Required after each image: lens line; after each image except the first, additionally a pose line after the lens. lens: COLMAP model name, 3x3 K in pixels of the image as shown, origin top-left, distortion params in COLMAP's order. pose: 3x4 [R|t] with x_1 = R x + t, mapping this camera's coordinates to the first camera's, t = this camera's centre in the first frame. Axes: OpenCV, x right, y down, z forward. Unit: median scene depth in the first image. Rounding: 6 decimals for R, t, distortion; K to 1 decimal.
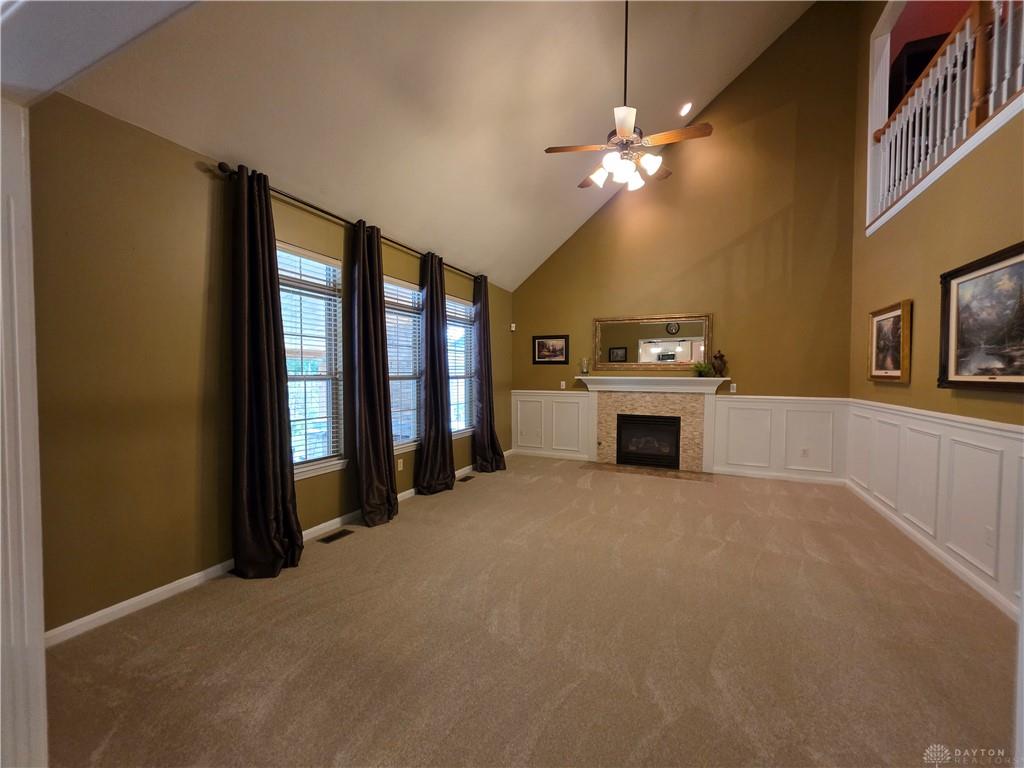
lens RADIAL K [[410.4, 0, 514.0], [0, 410.4, 386.8], [0, 0, 1]] dist [0.001995, -0.000474]
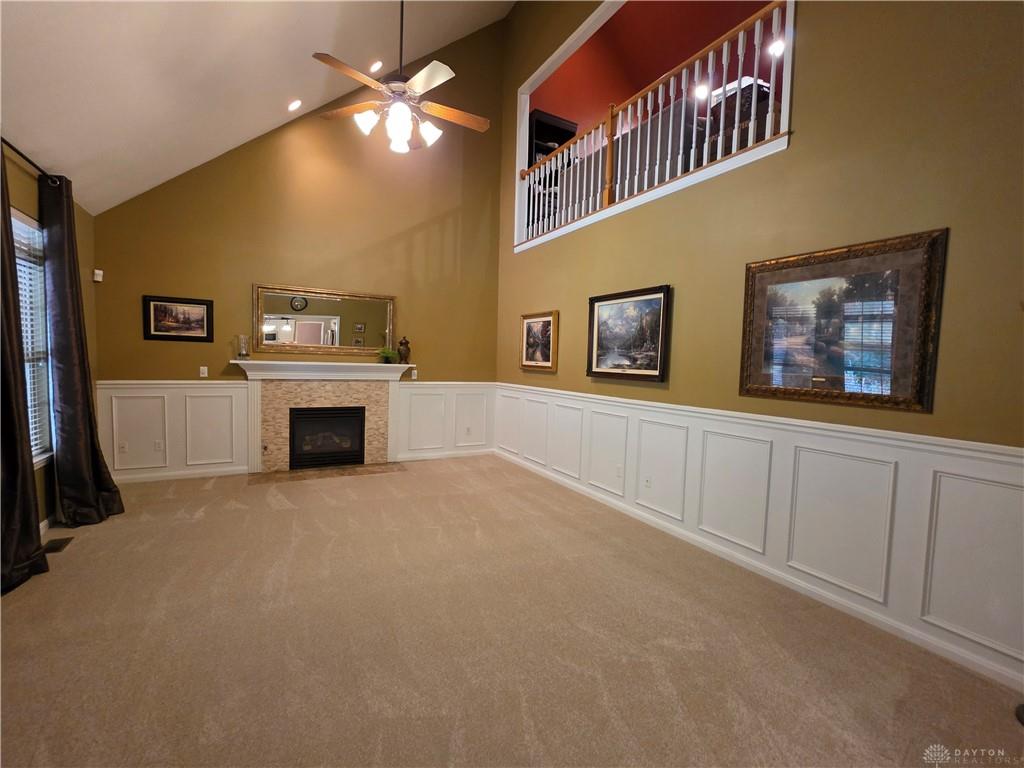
lens RADIAL K [[457.3, 0, 513.6], [0, 457.3, 386.7], [0, 0, 1]] dist [0.001038, -0.000222]
pose [[0.594451, -0.033017, 0.803454, -0.231834], [-0.001737, 0.999102, 0.042342, -0.015688], [-0.804130, -0.026566, 0.593859, 0.138802]]
